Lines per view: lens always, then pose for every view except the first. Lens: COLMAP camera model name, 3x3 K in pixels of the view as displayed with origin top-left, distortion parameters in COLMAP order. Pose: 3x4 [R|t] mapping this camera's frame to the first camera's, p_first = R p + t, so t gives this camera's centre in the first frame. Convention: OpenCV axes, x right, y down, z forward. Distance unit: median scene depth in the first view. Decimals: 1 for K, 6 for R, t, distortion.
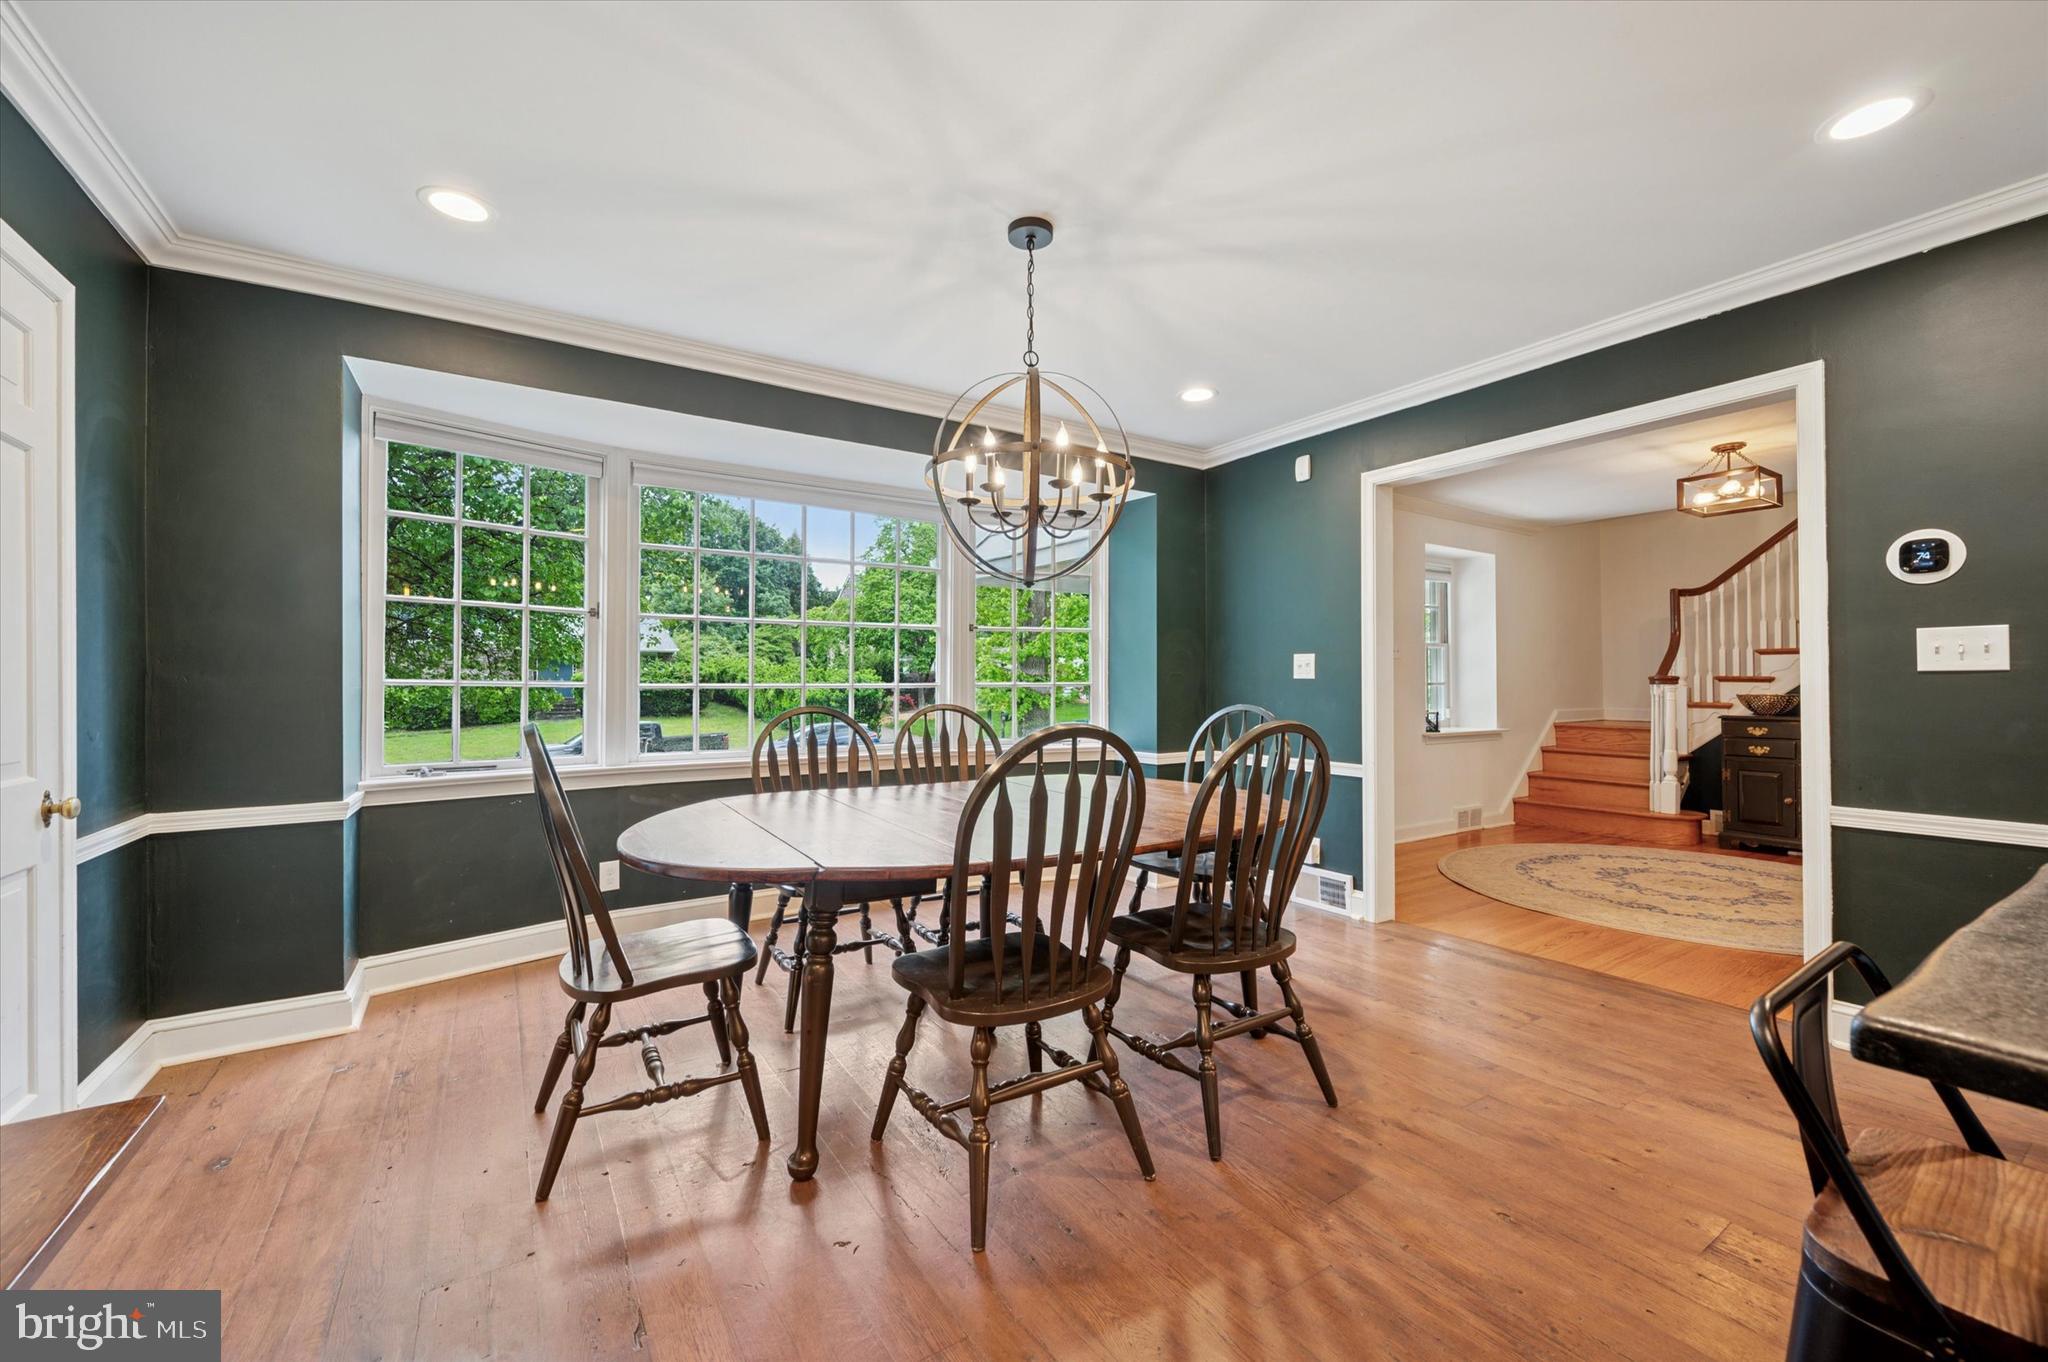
lens RADIAL K [[829.4, 0, 1014.2], [0, 829.4, 679.8], [0, 0, 1]] dist [-0.001648, -0.000632]
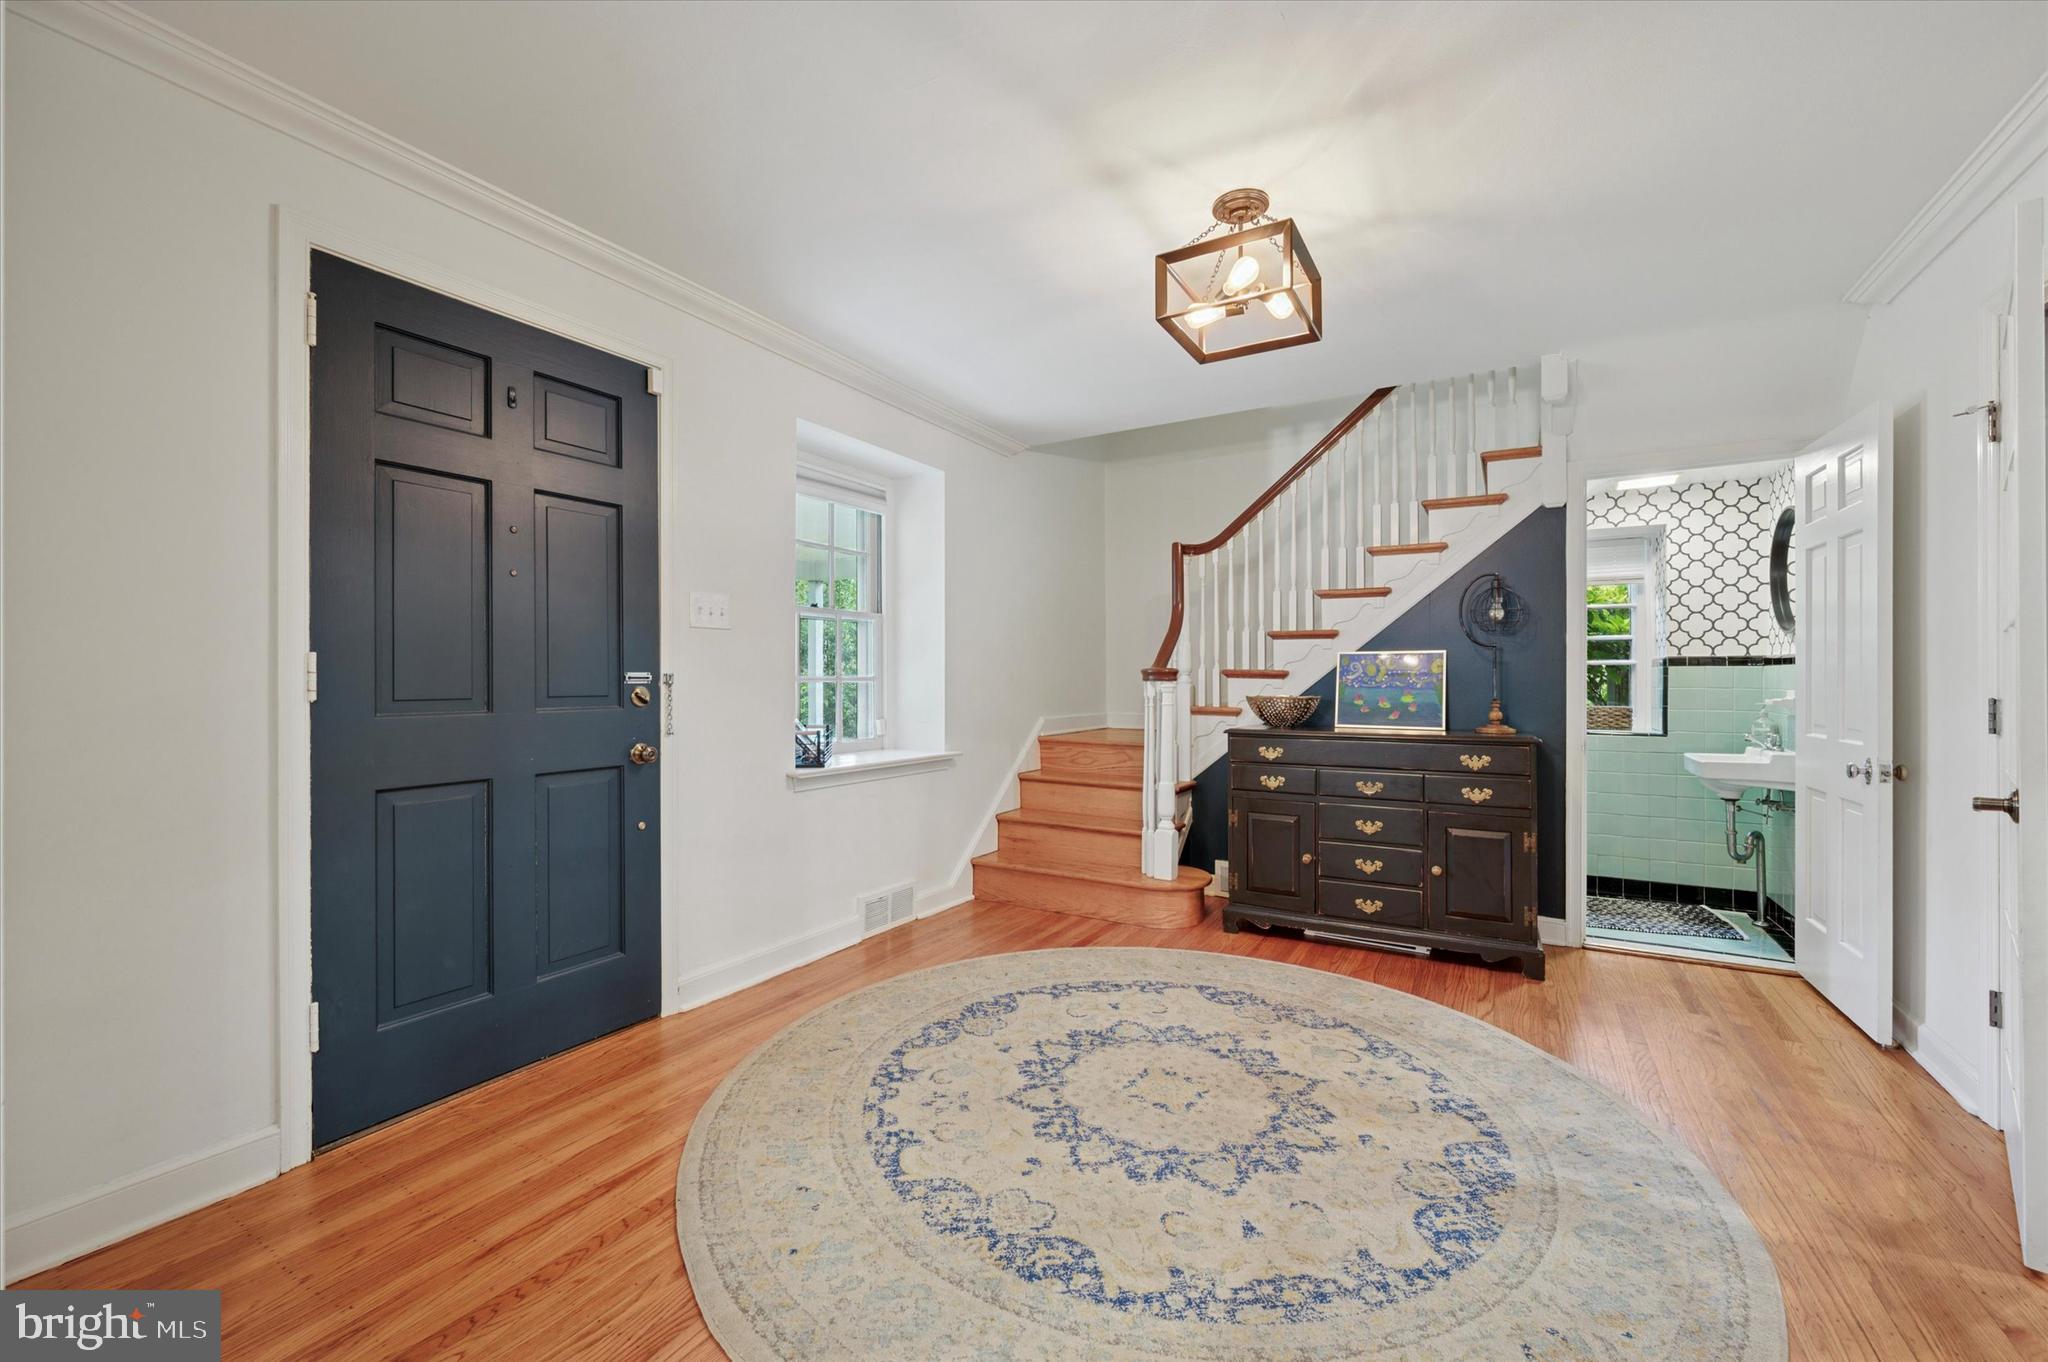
lens RADIAL K [[829.4, 0, 1029.3], [0, 829.4, 675.7], [0, 0, 1]] dist [-0.001648, -0.000632]
pose [[0.894578, 0.004600, 0.446888, 0.387231], [-0.005820, 0.999982, 0.001358, 0.001179], [-0.446874, -0.003816, 0.894589, 0.445822]]
